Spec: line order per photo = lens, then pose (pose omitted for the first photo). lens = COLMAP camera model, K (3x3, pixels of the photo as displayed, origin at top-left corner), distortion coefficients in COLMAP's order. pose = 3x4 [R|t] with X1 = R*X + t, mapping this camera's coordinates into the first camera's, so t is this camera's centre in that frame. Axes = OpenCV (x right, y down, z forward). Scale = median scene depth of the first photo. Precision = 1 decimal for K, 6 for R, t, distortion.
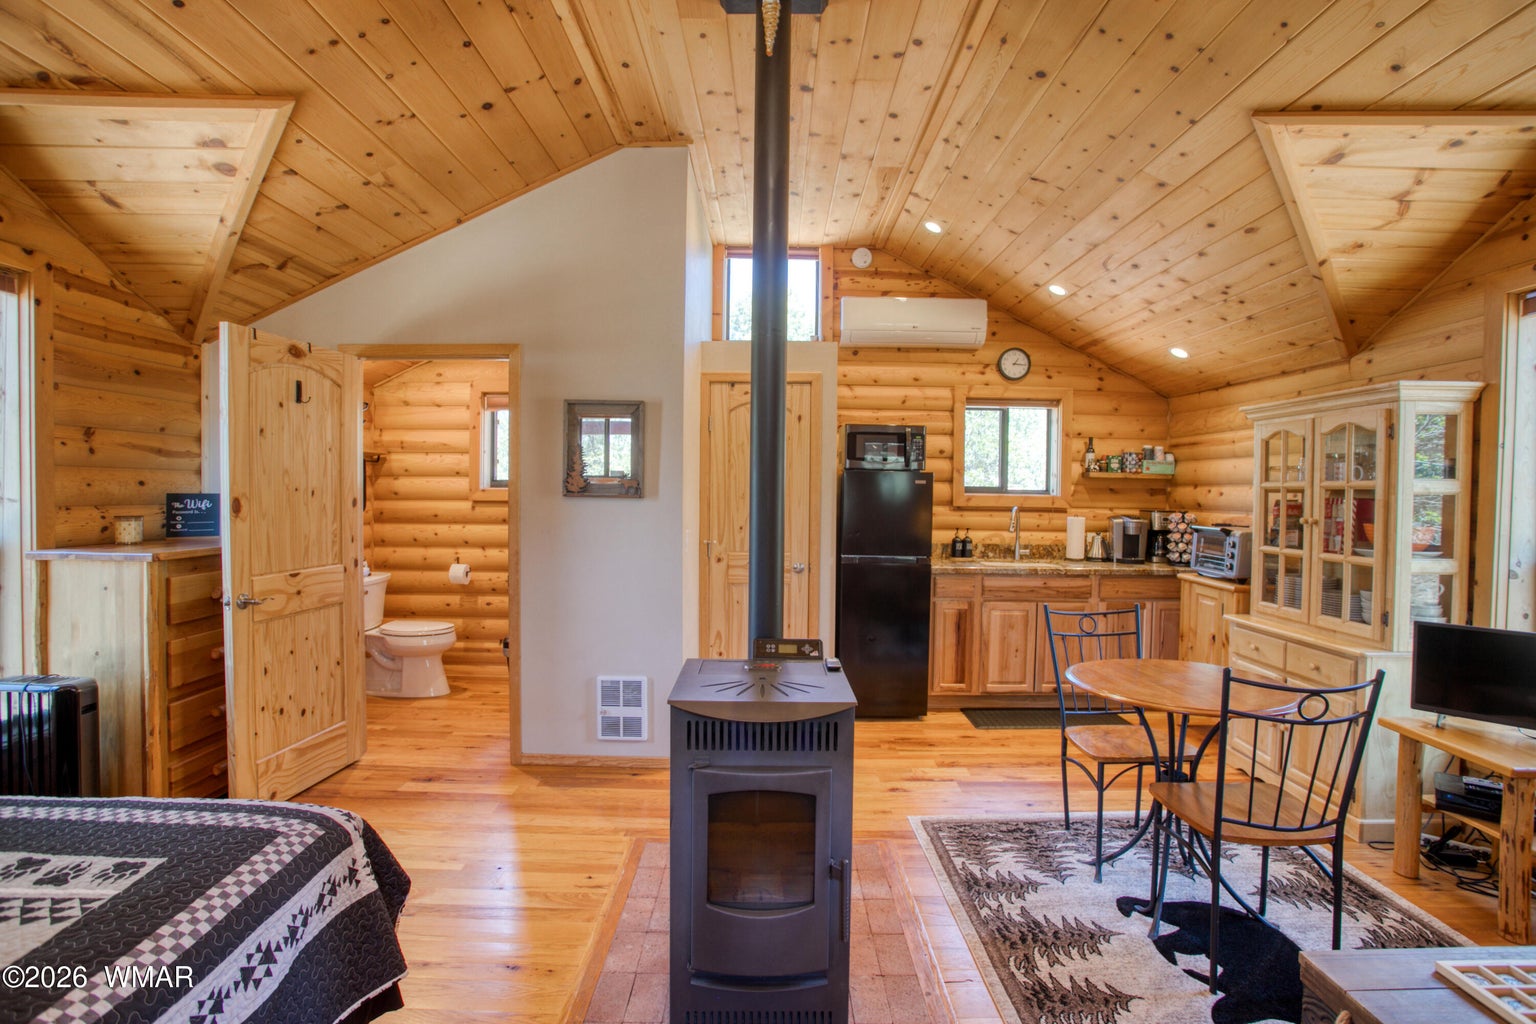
lens RADIAL K [[742.1, 0, 773.8], [0, 742.1, 508.1], [0, 0, 1]] dist [-0.094185, 0.045426]
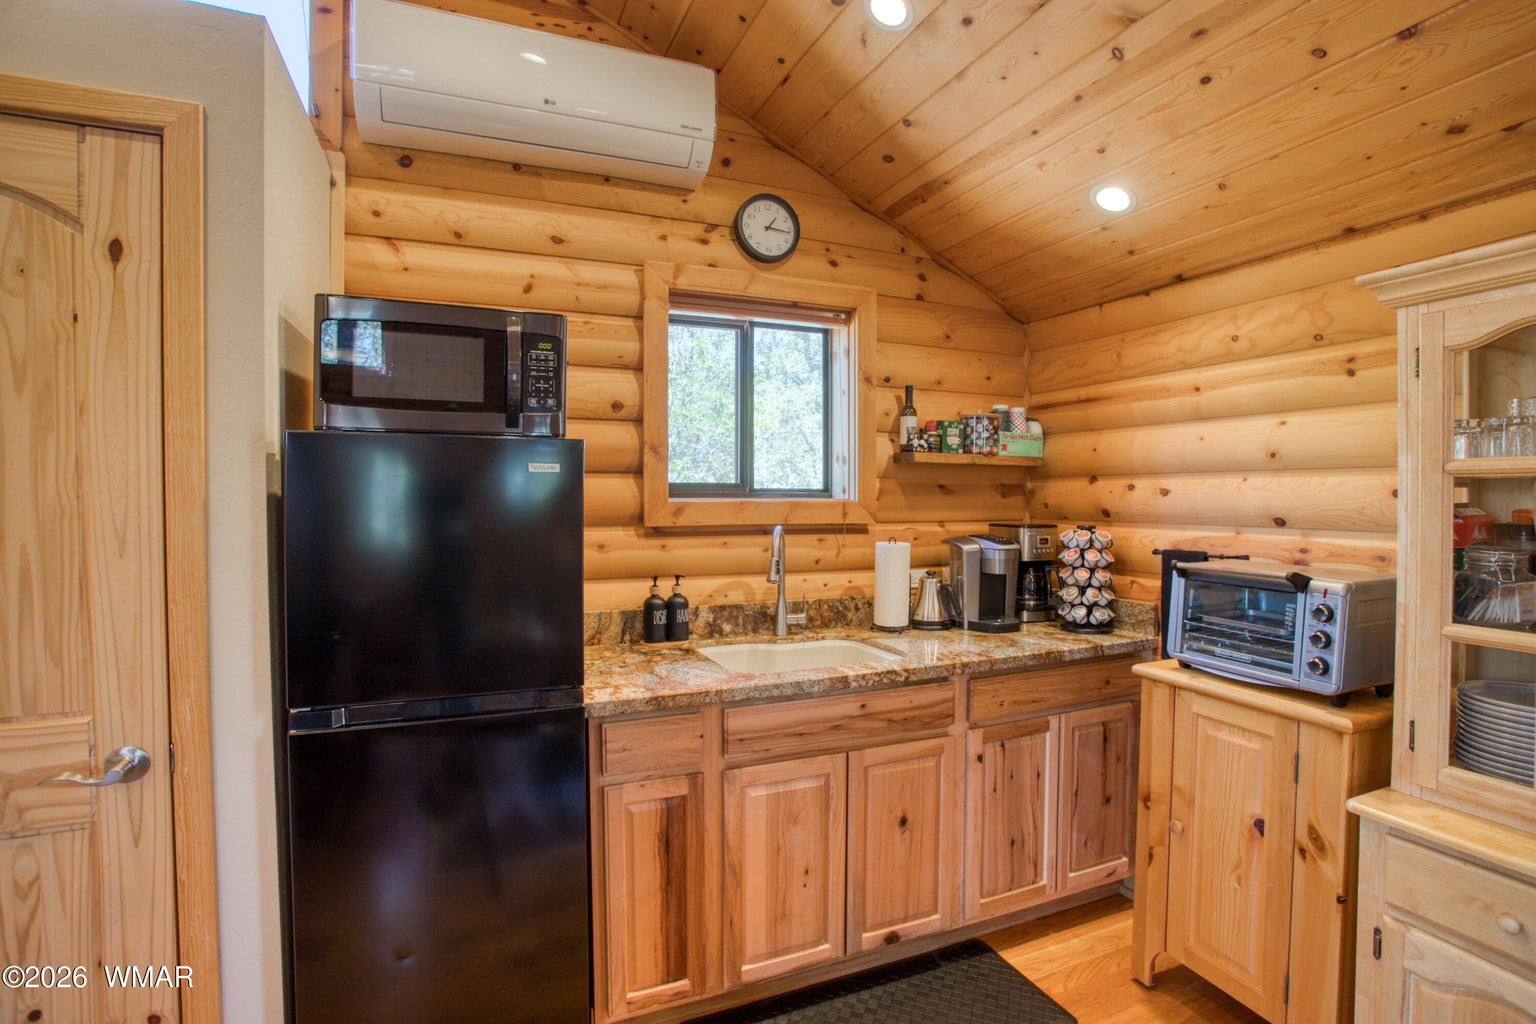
lens RADIAL K [[742.1, 0, 773.8], [0, 742.1, 508.1], [0, 0, 1]] dist [-0.094185, 0.045426]
pose [[0.919167, -0.020125, 0.393354, 0.140717], [0.021994, 0.999758, -0.000245, -0.012640], [-0.393254, 0.008877, 0.919387, 0.564713]]
